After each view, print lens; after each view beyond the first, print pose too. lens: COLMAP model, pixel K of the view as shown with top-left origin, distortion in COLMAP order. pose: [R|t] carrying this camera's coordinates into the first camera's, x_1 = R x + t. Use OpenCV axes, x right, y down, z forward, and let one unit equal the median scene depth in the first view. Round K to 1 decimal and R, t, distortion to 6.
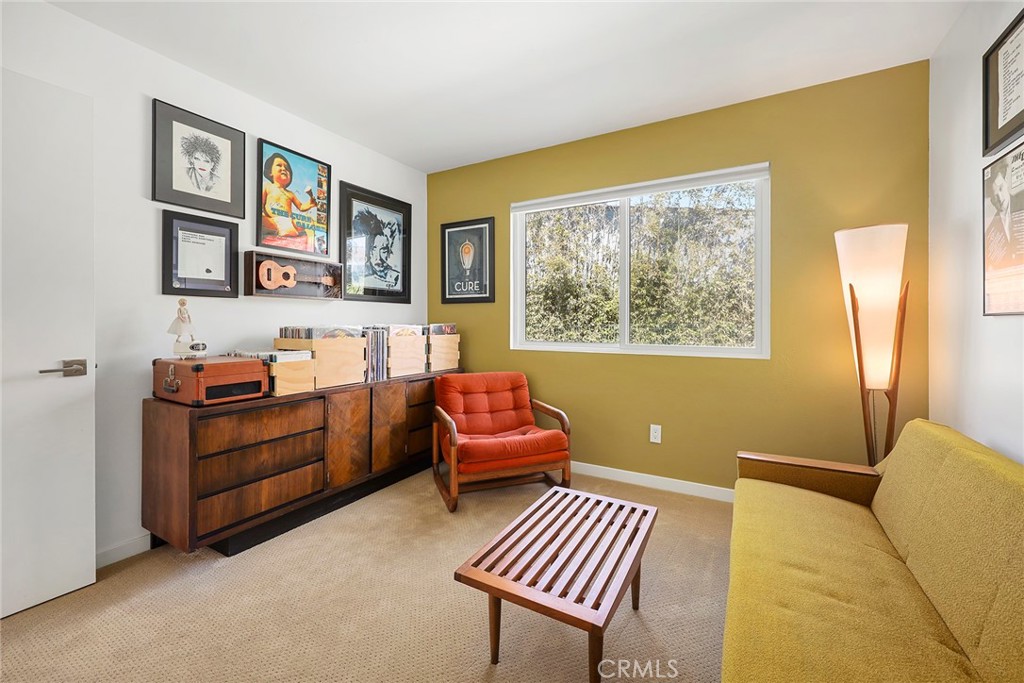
lens RADIAL K [[413.8, 0, 509.6], [0, 413.8, 319.0], [0, 0, 1]] dist [-0.000262, -0.000060]
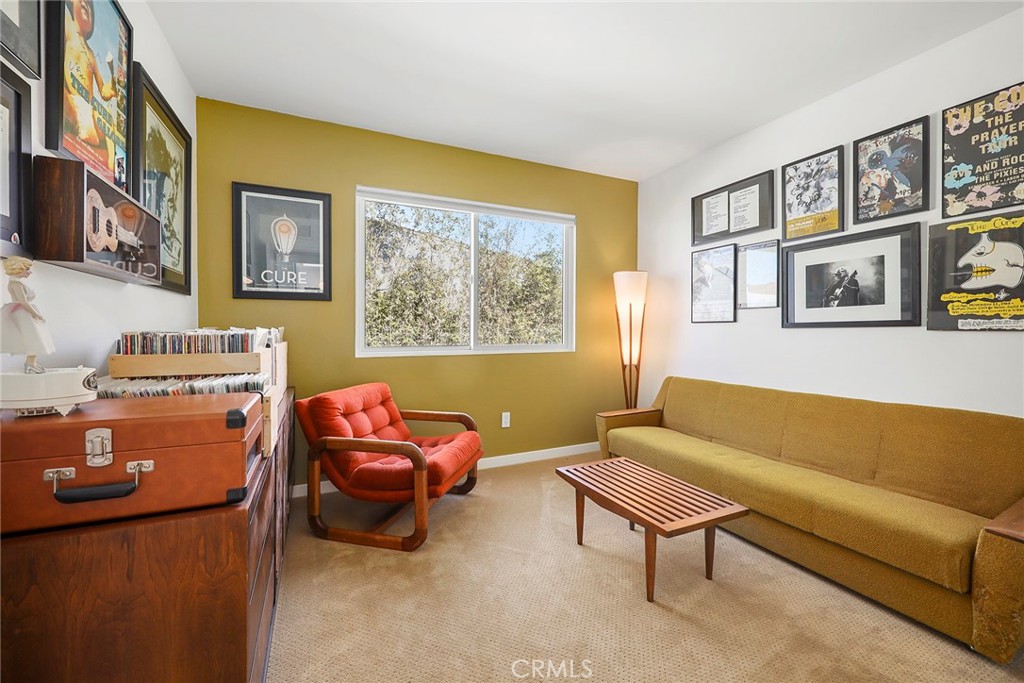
lens RADIAL K [[416.3, 0, 510.6], [0, 416.3, 328.3], [0, 0, 1]] dist [-0.000091, 0.000009]
pose [[0.572497, -0.000224, 0.819907, -0.554605], [-0.006297, 0.999969, 0.004670, 0.007582], [-0.819883, -0.007837, 0.572478, 0.275503]]
